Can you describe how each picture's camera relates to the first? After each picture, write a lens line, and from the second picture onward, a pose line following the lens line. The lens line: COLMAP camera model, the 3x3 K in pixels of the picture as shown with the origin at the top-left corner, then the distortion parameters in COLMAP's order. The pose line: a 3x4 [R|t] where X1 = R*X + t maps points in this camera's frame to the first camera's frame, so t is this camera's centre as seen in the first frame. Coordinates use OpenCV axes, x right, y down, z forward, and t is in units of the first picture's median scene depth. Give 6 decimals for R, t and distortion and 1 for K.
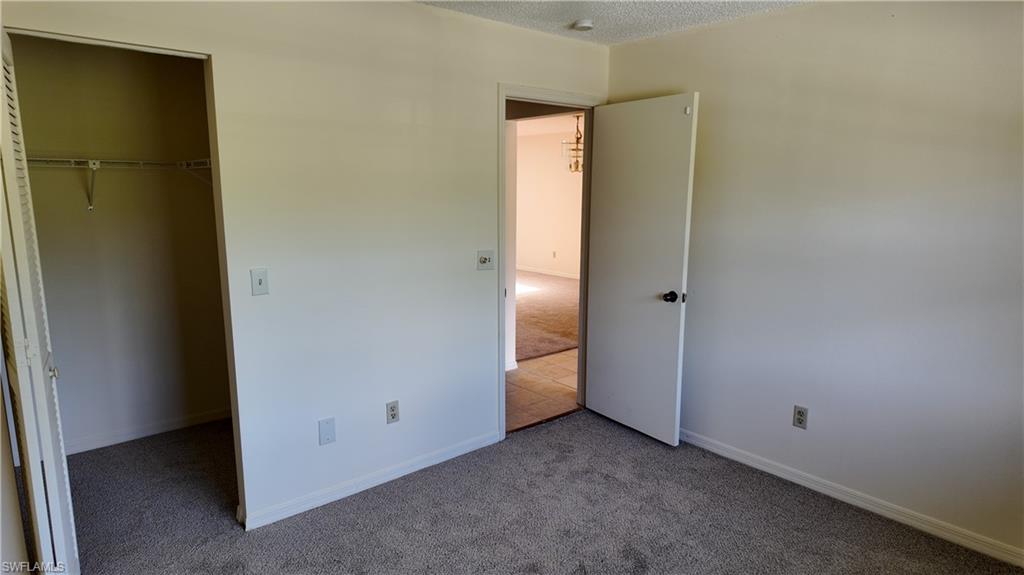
lens RADIAL K [[596.9, 0, 521.8], [0, 596.9, 287.4], [0, 0, 1]] dist [0.039060, -0.022000]
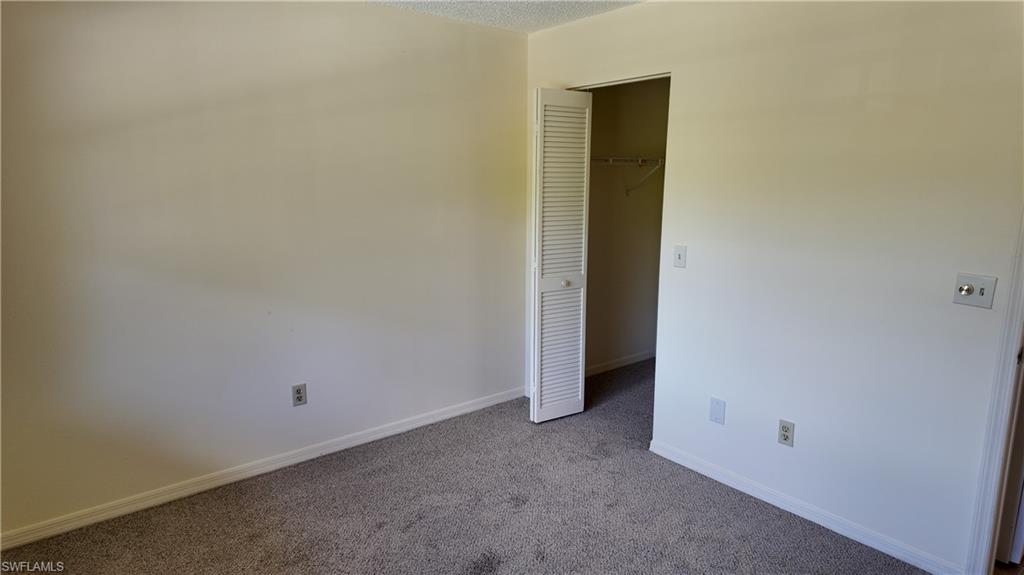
lens RADIAL K [[596.9, 0, 510.6], [0, 596.9, 282.1], [0, 0, 1]] dist [0.039060, -0.022000]
pose [[-0.037843, 0.177614, -0.983372, 0.653130], [-0.159586, 0.970373, 0.181407, -0.105168], [0.986458, 0.163797, -0.008377, 0.601388]]
